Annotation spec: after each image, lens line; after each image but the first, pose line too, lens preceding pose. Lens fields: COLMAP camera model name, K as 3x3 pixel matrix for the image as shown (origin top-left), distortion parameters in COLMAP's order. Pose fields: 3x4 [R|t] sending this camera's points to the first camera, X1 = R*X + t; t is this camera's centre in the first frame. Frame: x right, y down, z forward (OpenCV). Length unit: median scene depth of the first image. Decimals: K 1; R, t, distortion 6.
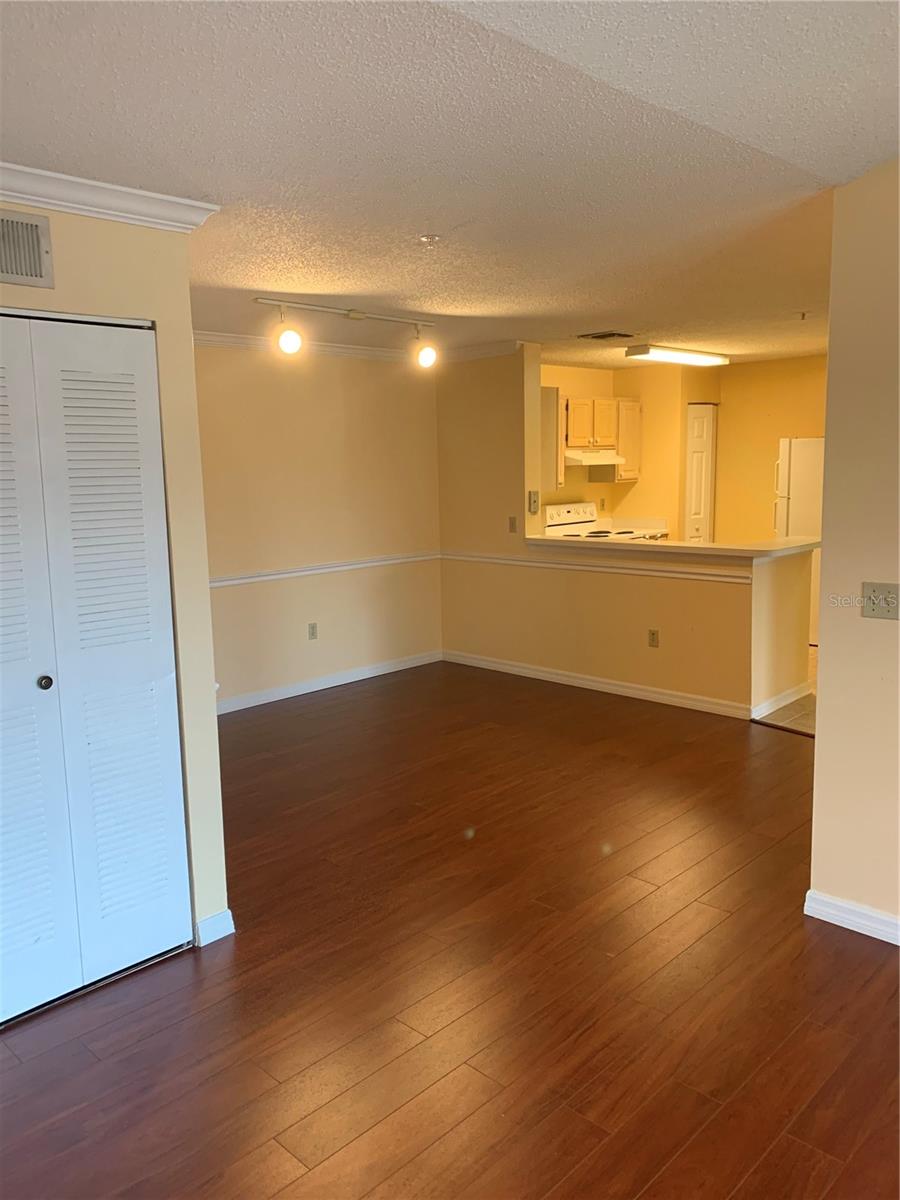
lens RADIAL K [[918.1, 0, 450.0], [0, 918.1, 600.0], [0, 0, 1]] dist [0.159058, -0.353054]
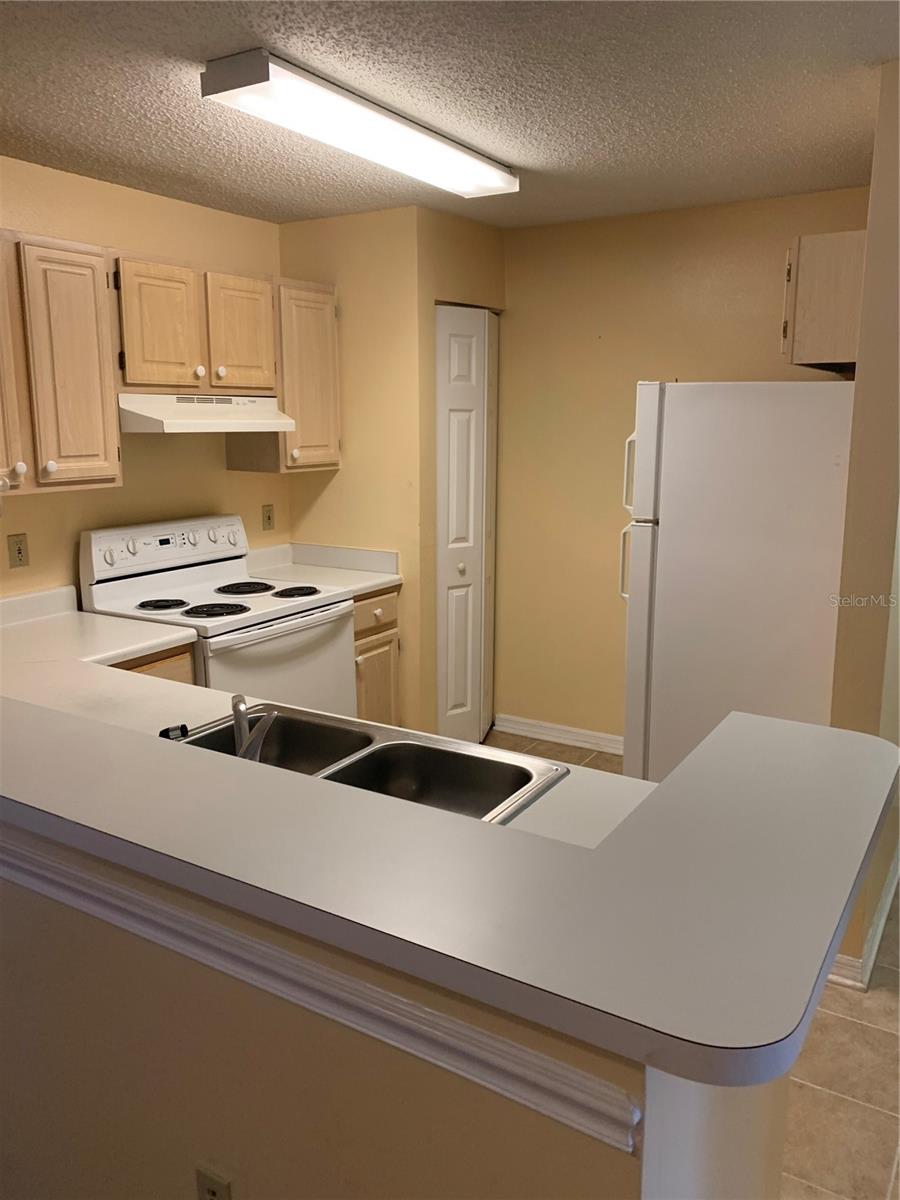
lens RADIAL K [[918.1, 0, 450.0], [0, 918.1, 600.0], [0, 0, 1]] dist [0.159058, -0.353054]
pose [[0.978299, -0.020552, 0.206178, 0.166377], [0.011157, 0.998850, 0.046628, -0.086414], [-0.206900, -0.043316, 0.977403, 0.548312]]
